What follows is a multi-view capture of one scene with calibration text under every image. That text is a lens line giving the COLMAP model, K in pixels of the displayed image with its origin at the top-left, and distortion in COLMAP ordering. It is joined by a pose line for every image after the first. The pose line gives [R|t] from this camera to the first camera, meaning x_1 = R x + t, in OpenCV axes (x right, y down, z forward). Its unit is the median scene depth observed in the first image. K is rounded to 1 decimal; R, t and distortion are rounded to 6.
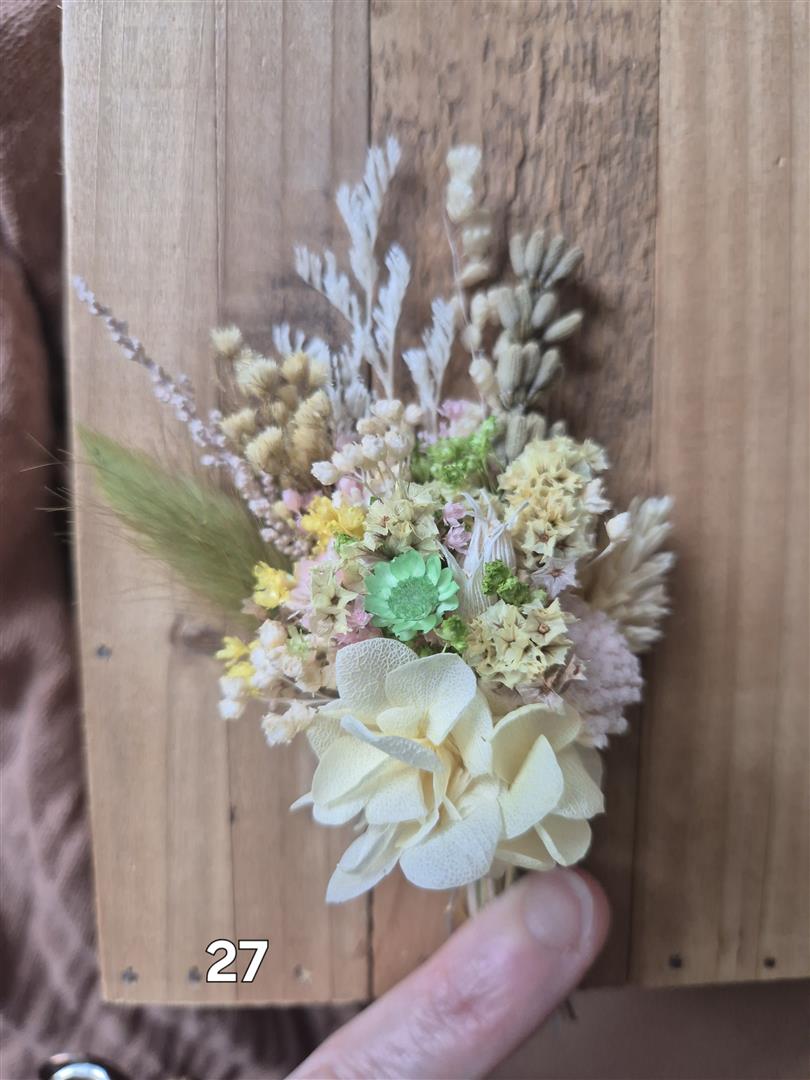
lens RADIAL K [[803.0, 0, 420.6], [0, 803.0, 533.5], [0, 0, 1]] dist [-0.062359, 0.006387]
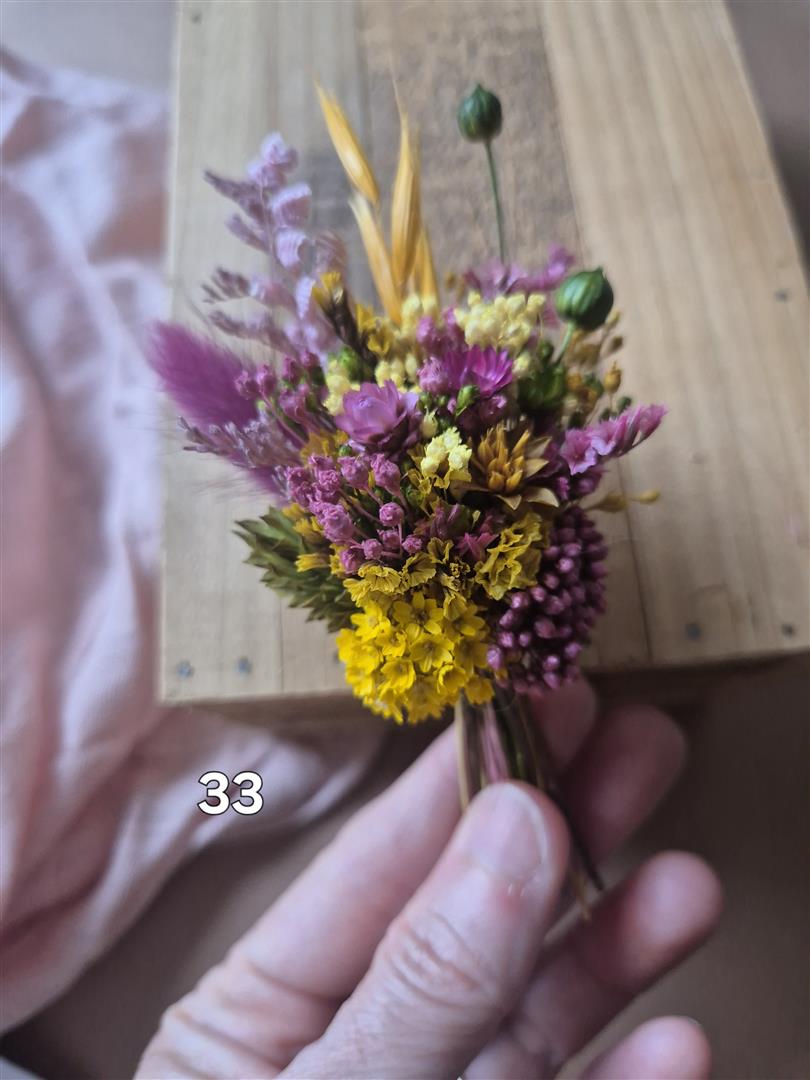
lens RADIAL K [[803.0, 0, 412.2], [0, 803.0, 544.9], [0, 0, 1]] dist [-0.062359, 0.006387]
pose [[0.991892, -0.104925, -0.071695, 0.047572], [0.068623, 0.917082, -0.392748, 0.949151], [0.106959, 0.384643, 0.916847, -0.074387]]
